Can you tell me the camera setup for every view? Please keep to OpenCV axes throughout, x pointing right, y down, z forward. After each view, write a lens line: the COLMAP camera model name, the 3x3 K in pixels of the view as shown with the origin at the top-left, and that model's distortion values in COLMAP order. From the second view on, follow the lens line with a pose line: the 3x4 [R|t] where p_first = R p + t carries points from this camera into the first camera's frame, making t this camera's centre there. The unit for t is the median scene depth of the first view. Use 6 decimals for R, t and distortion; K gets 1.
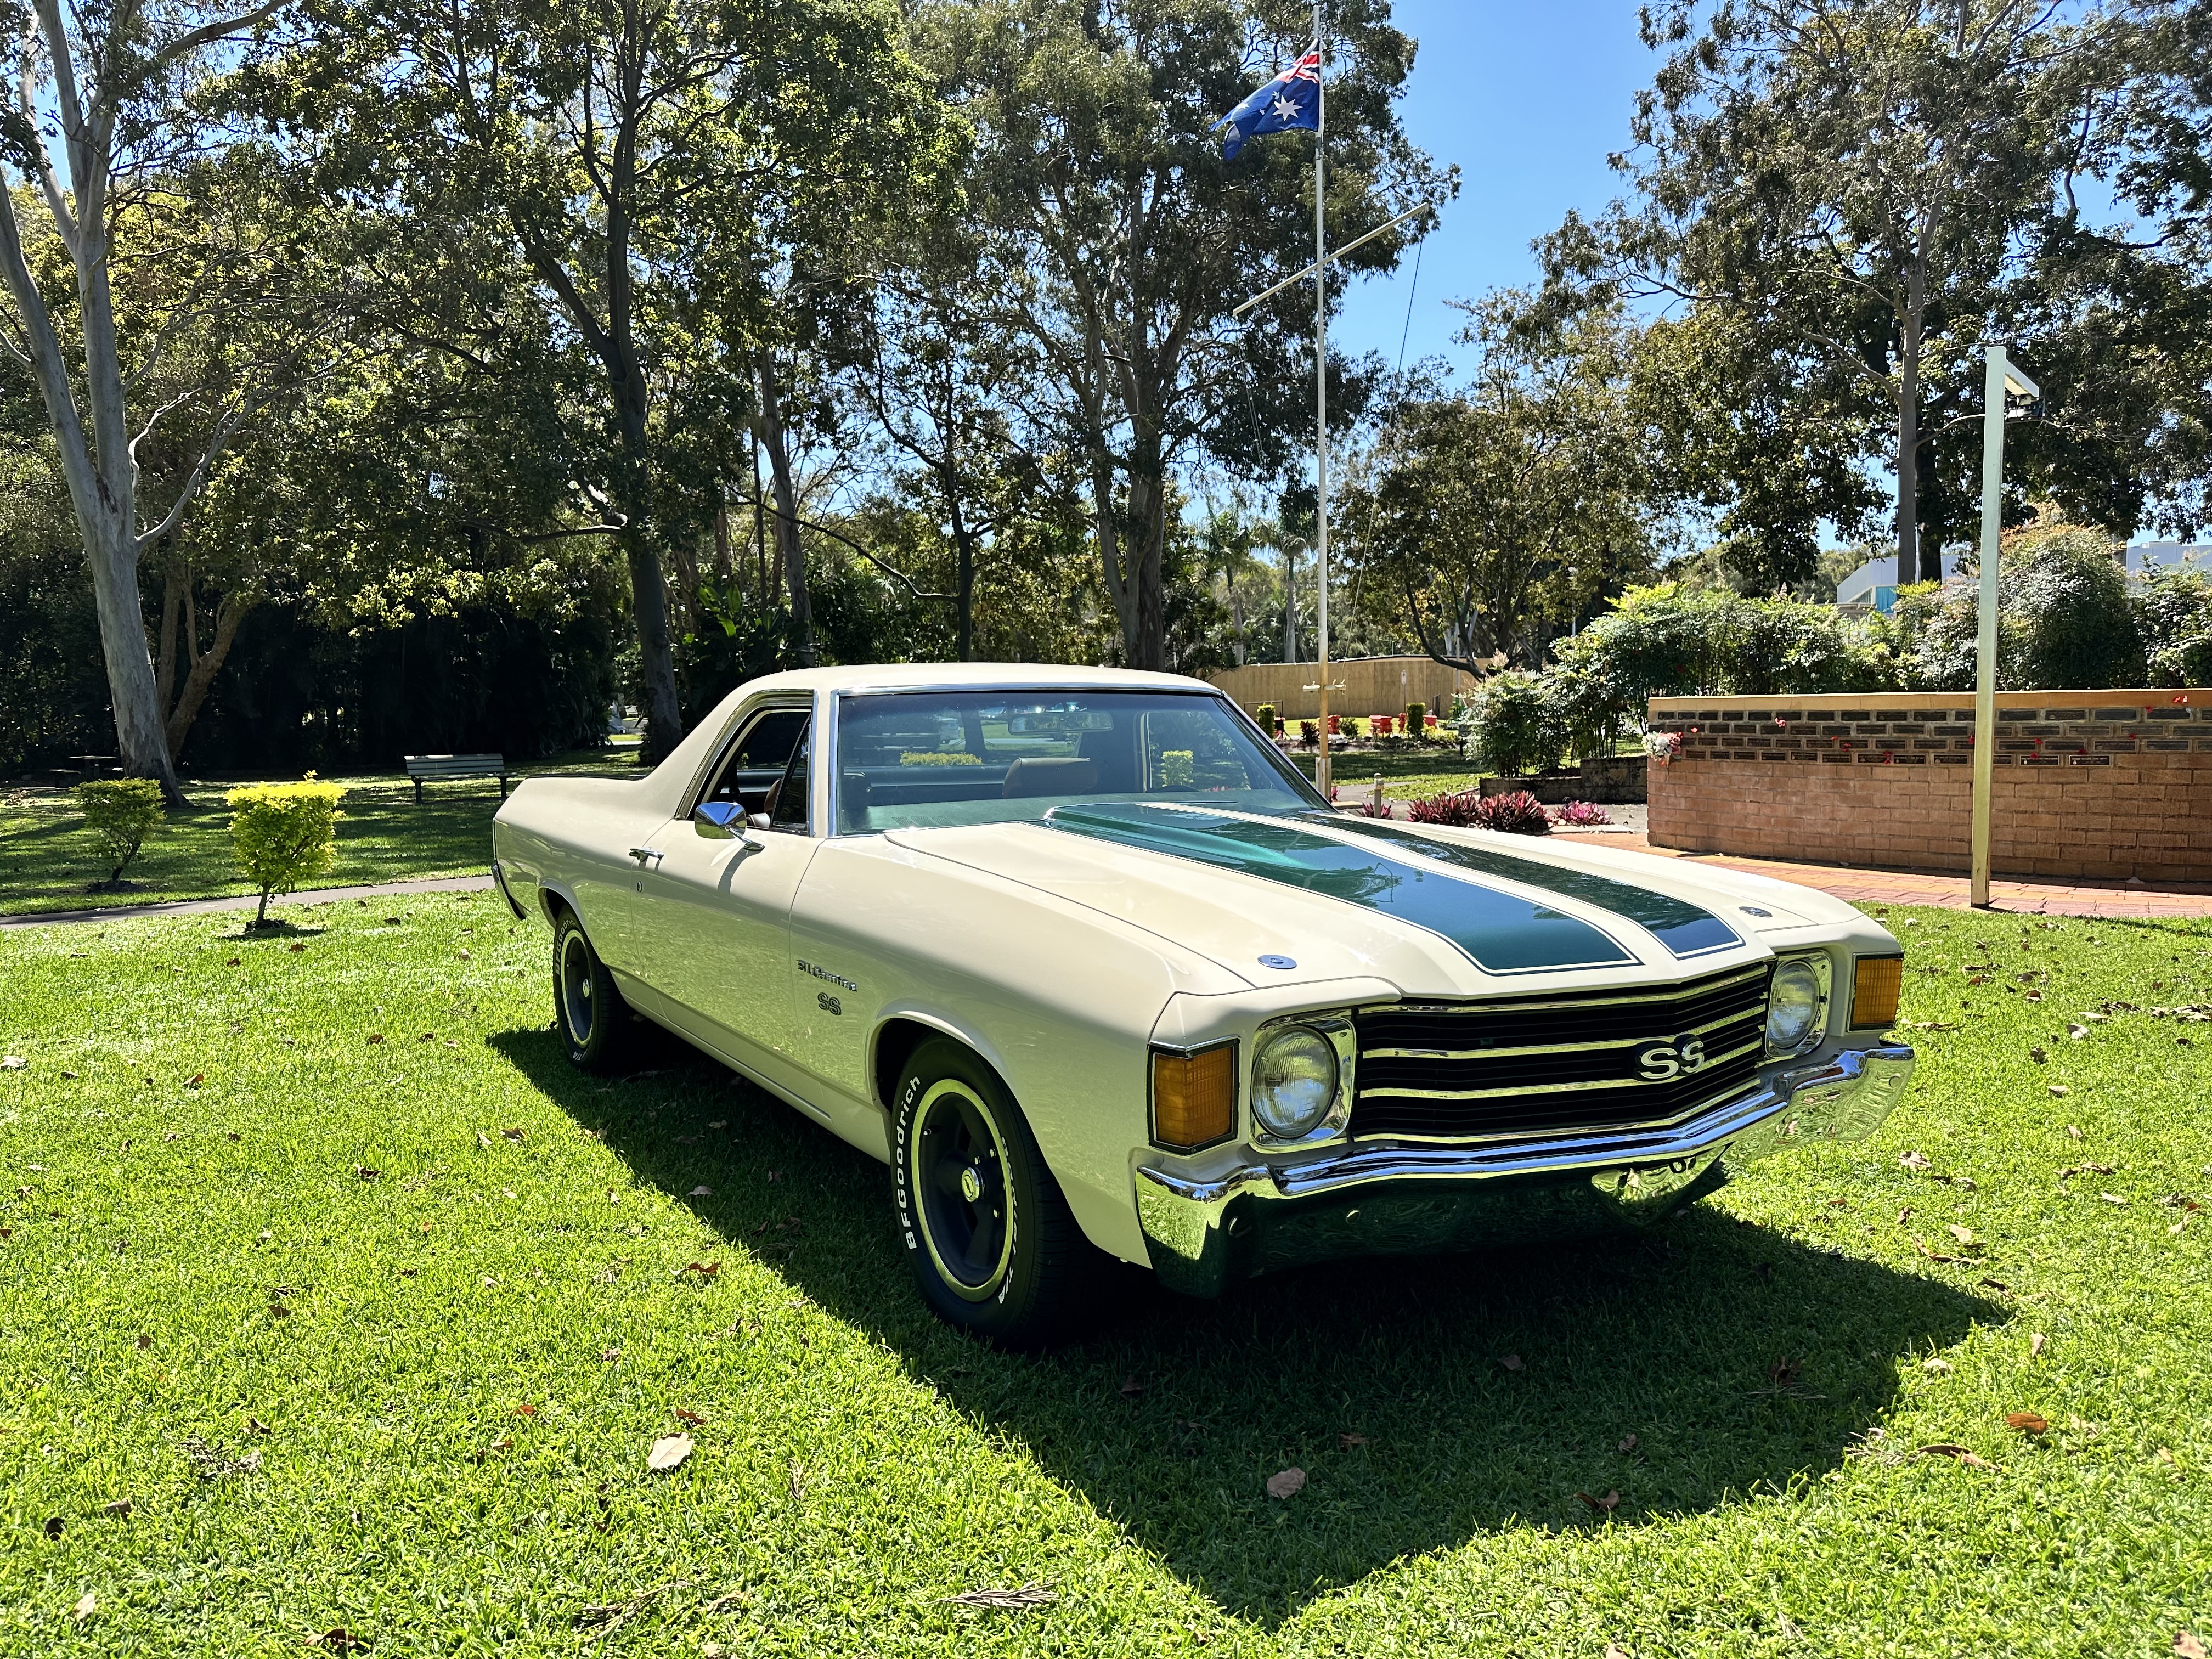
lens RADIAL K [[1588.1, 0, 1107.6], [0, 1588.1, 847.8], [0, 0, 1]] dist [0.006105, -0.057204]
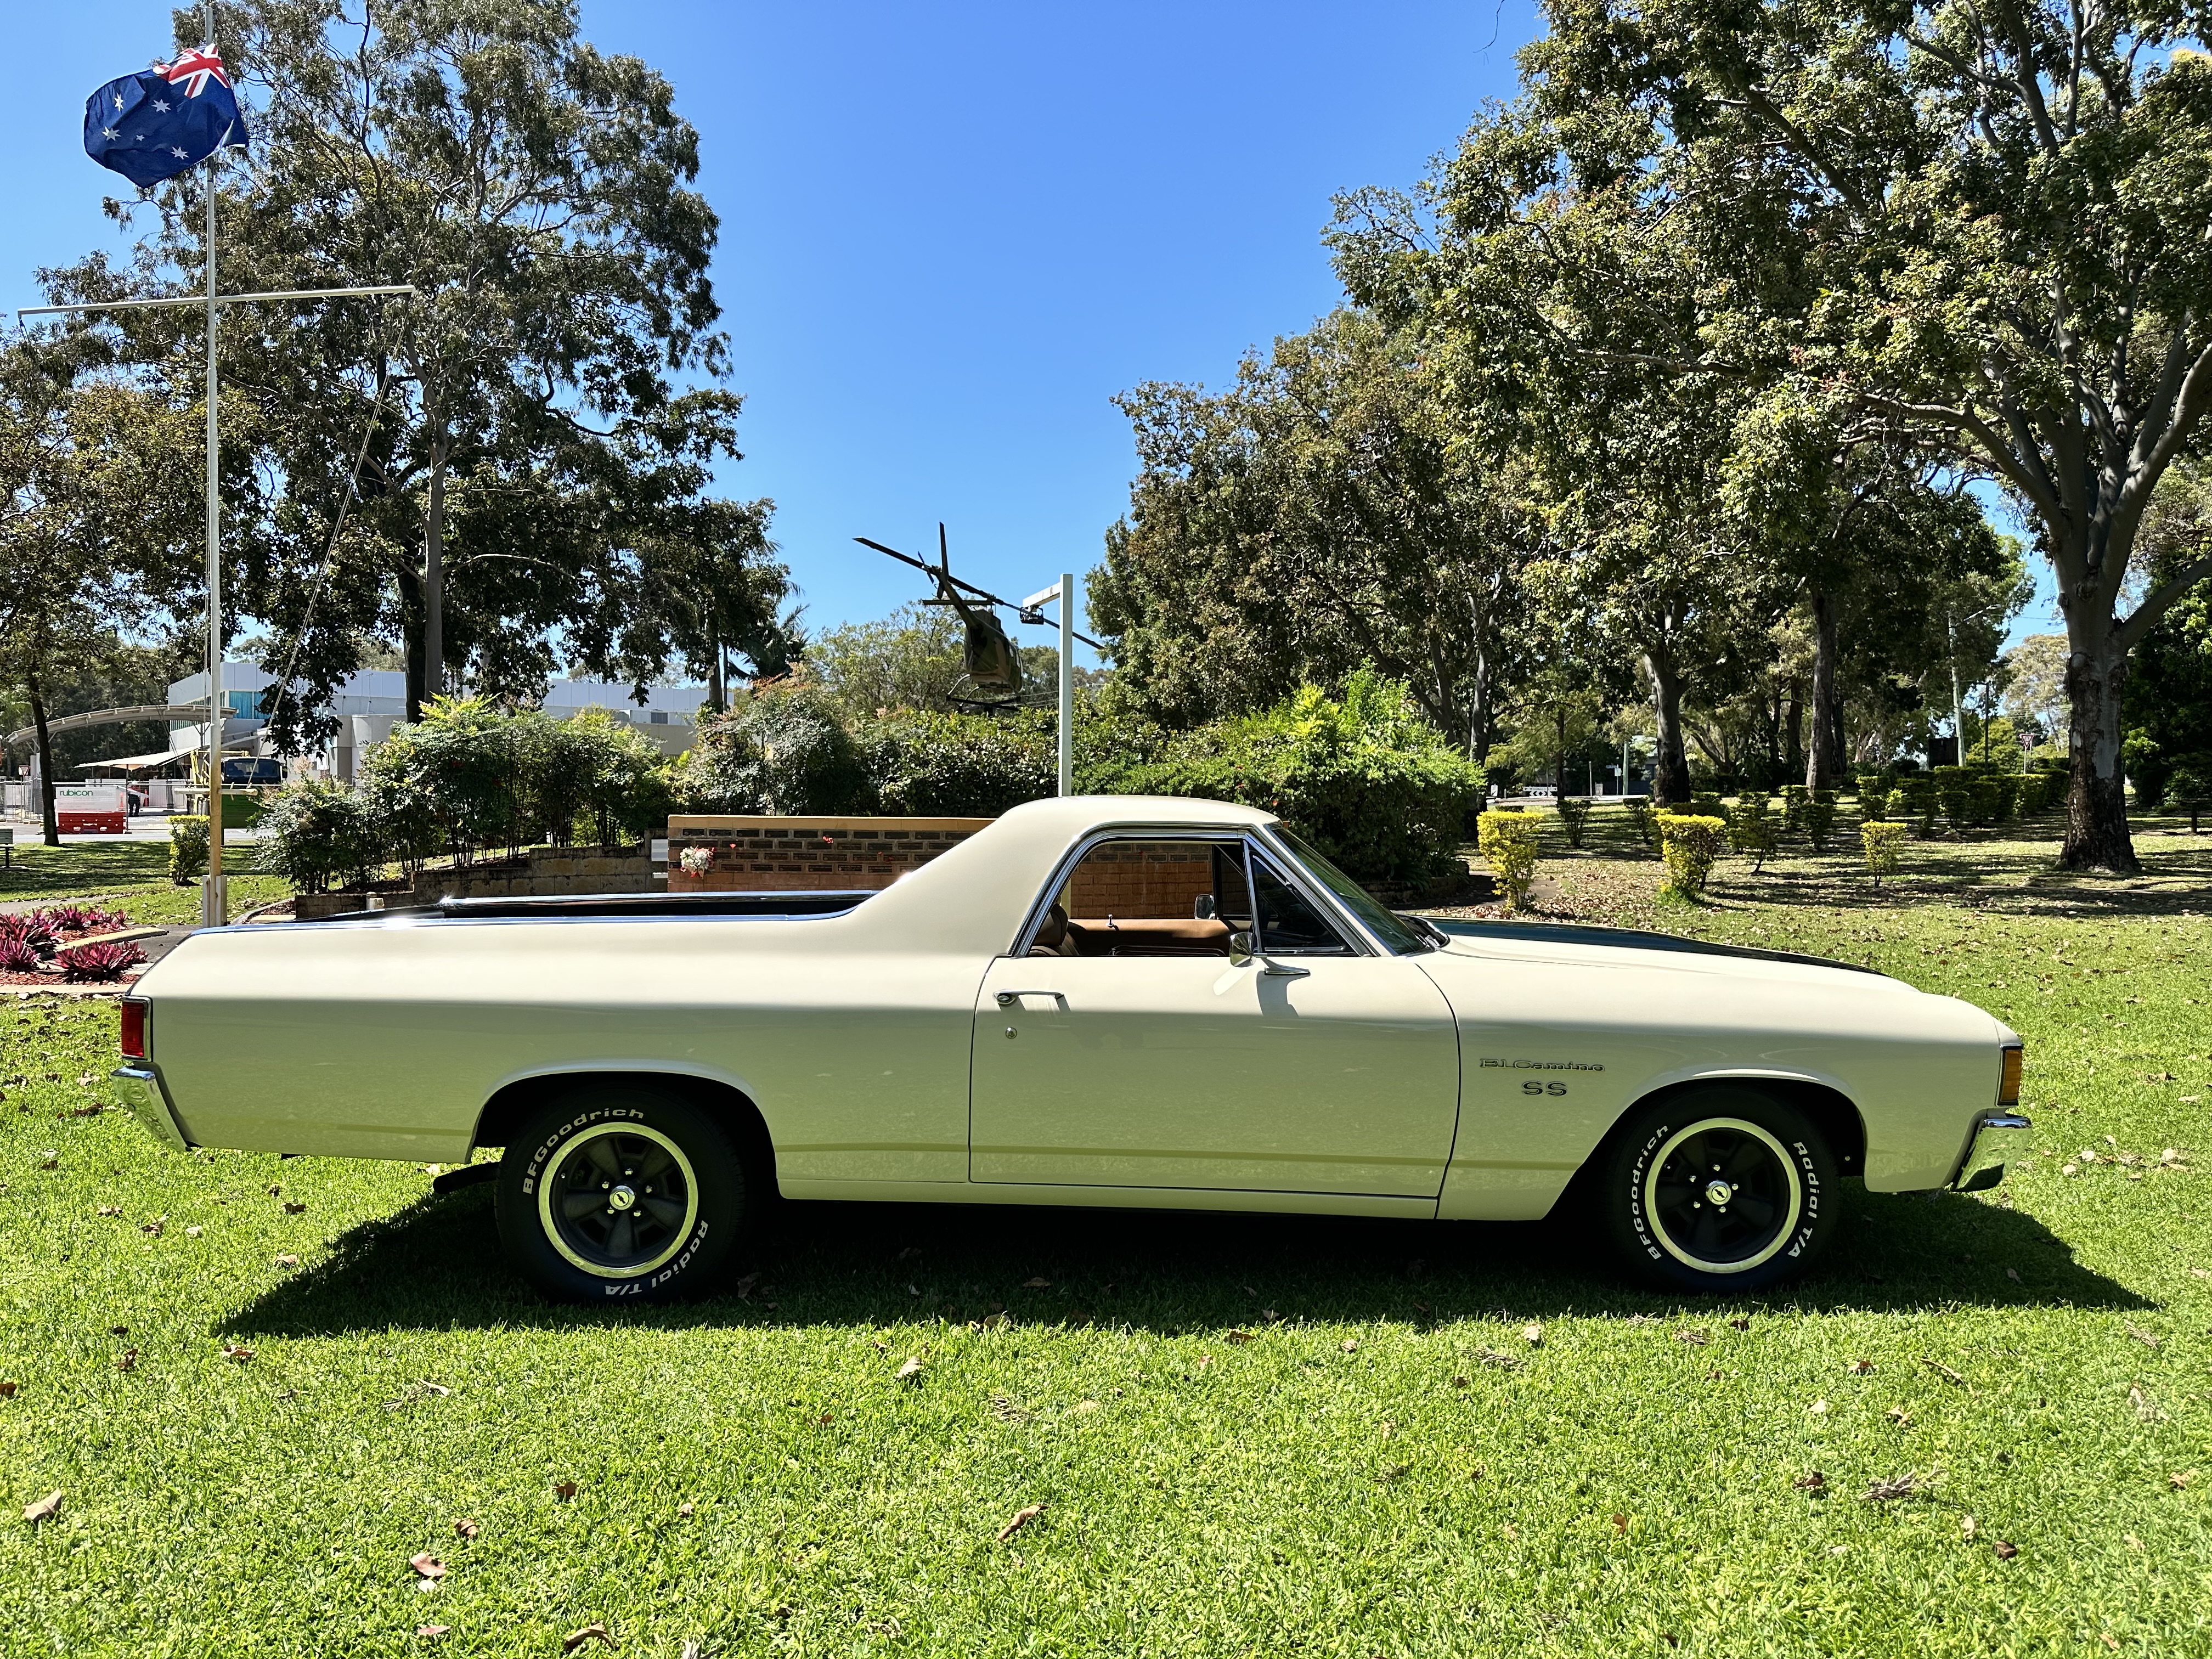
lens RADIAL K [[1588.1, 0, 1107.6], [0, 1588.1, 847.8], [0, 0, 1]] dist [0.006105, -0.057204]
pose [[0.436637, 0.000760, 0.899638, -0.457670], [0.058050, 0.997892, -0.029018, -0.022299], [-0.897763, 0.064894, 0.435672, 0.249906]]
